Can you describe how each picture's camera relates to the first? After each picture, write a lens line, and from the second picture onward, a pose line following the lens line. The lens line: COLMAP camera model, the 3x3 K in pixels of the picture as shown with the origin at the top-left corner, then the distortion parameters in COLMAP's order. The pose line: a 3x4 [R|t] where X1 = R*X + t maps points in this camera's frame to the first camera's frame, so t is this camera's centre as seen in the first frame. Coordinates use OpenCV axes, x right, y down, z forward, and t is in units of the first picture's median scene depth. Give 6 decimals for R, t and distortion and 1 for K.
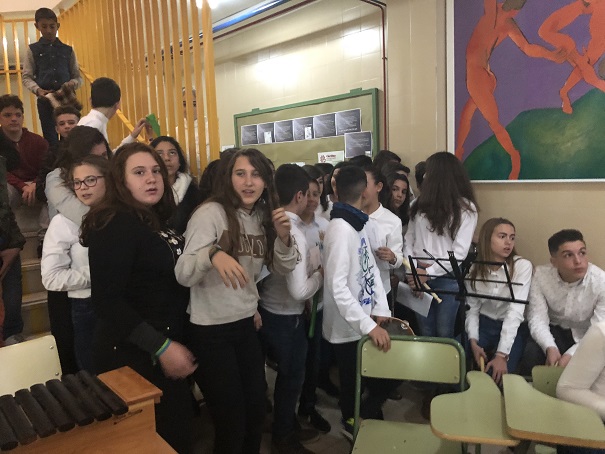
lens RADIAL K [[499.6, 0, 302.5], [0, 499.6, 227.0], [0, 0, 1]] dist [0.031086, -0.006284]
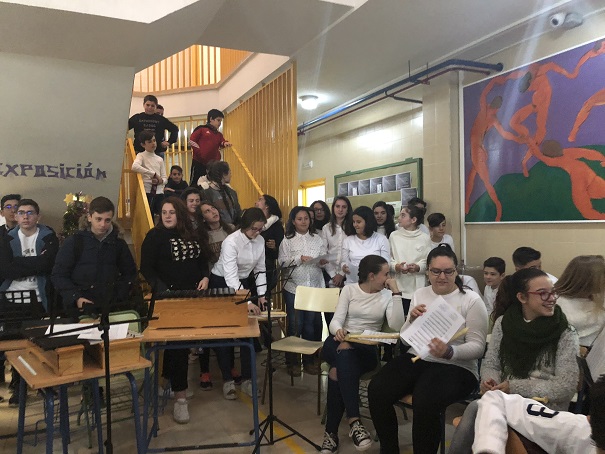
lens RADIAL K [[486.1, 0, 298.7], [0, 486.1, 228.8], [0, 0, 1]] dist [-0.000029, 0.000463]
pose [[0.955017, 0.028819, -0.295148, 0.213145], [-0.058813, 0.993904, -0.093255, 0.066802], [0.290662, 0.106418, 0.950890, -0.362490]]
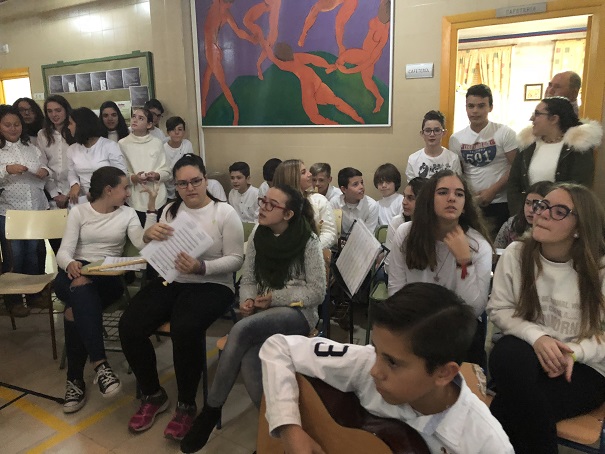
lens RADIAL K [[488.7, 0, 300.1], [0, 488.7, 218.8], [0, 0, 1]] dist [0.027886, -0.011981]
pose [[0.970271, -0.025520, 0.240671, 0.191527], [0.006702, 0.996877, 0.078686, 0.046599], [-0.241927, -0.074733, 0.967412, -0.303743]]
